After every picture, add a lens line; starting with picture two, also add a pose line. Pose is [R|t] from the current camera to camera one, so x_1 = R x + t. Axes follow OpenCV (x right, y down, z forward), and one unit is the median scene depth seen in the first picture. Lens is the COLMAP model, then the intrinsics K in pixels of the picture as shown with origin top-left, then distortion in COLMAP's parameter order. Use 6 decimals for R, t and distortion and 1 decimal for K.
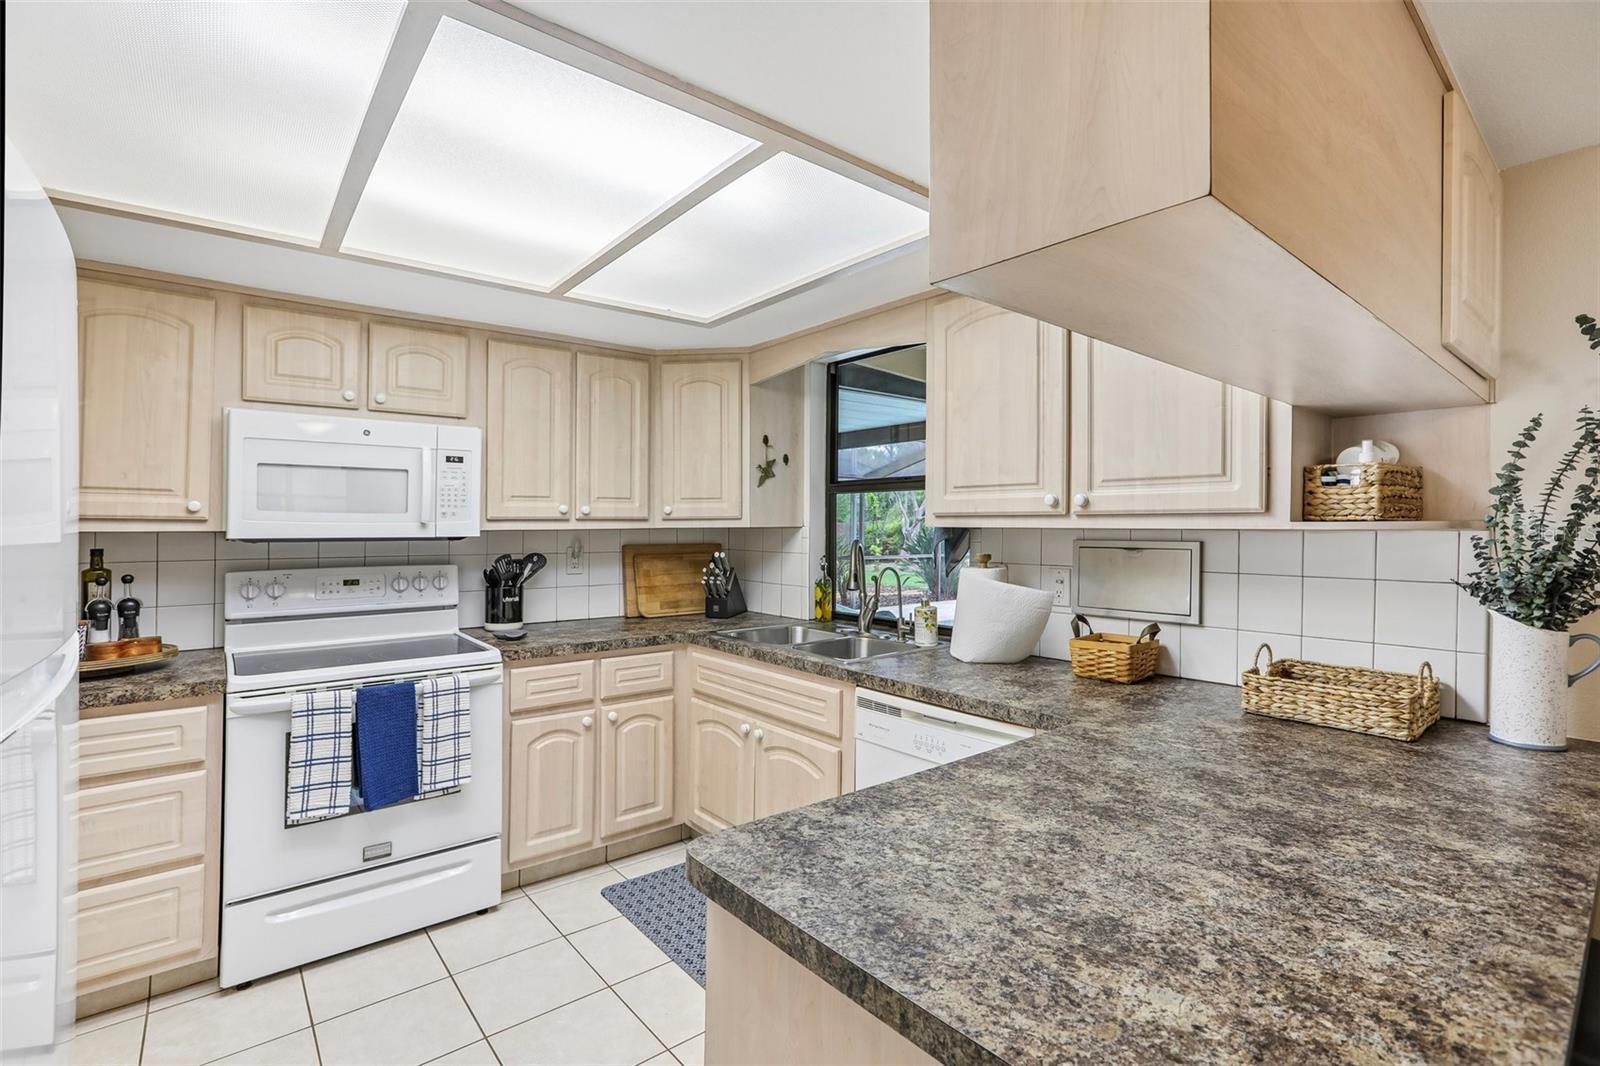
lens RADIAL K [[729.7, 0, 796.0], [0, 729.7, 527.9], [0, 0, 1]] dist [-0.046172, 0.014291]
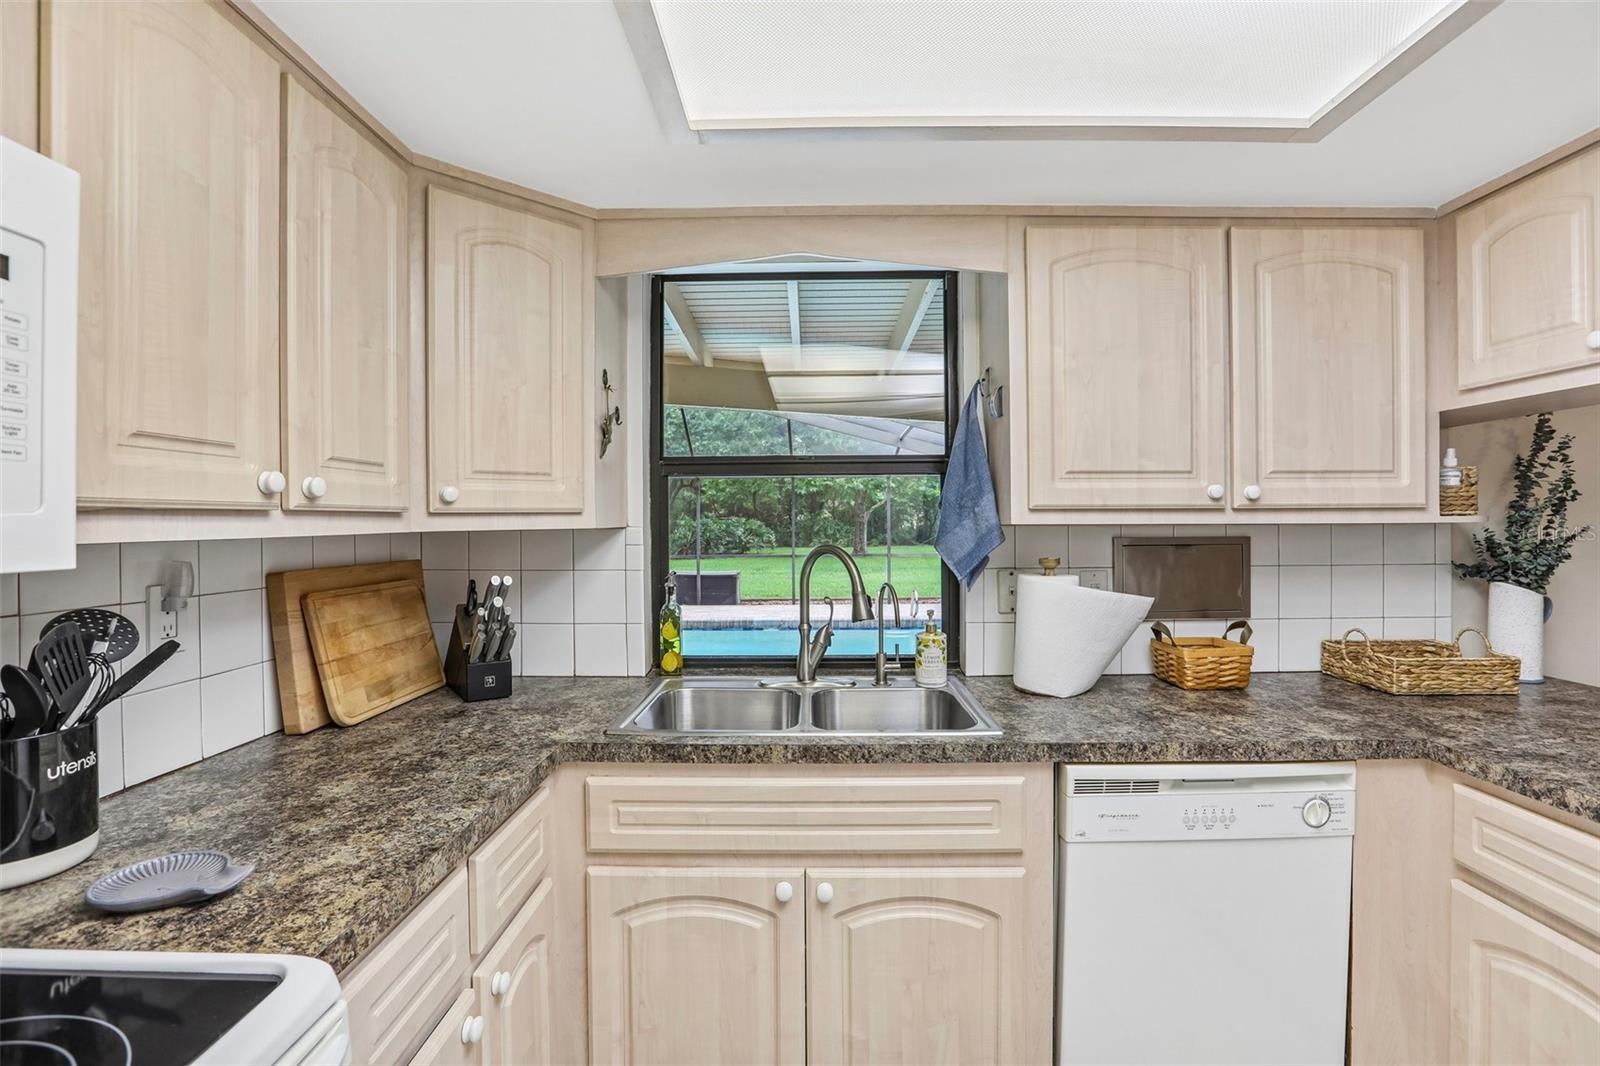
lens RADIAL K [[729.7, 0, 809.0], [0, 729.7, 528.2], [0, 0, 1]] dist [-0.046172, 0.014291]
pose [[0.645874, -0.007722, 0.763405, -0.472691], [0.009563, 0.999952, 0.002025, -0.000860], [-0.763384, 0.005992, 0.645917, 0.627218]]
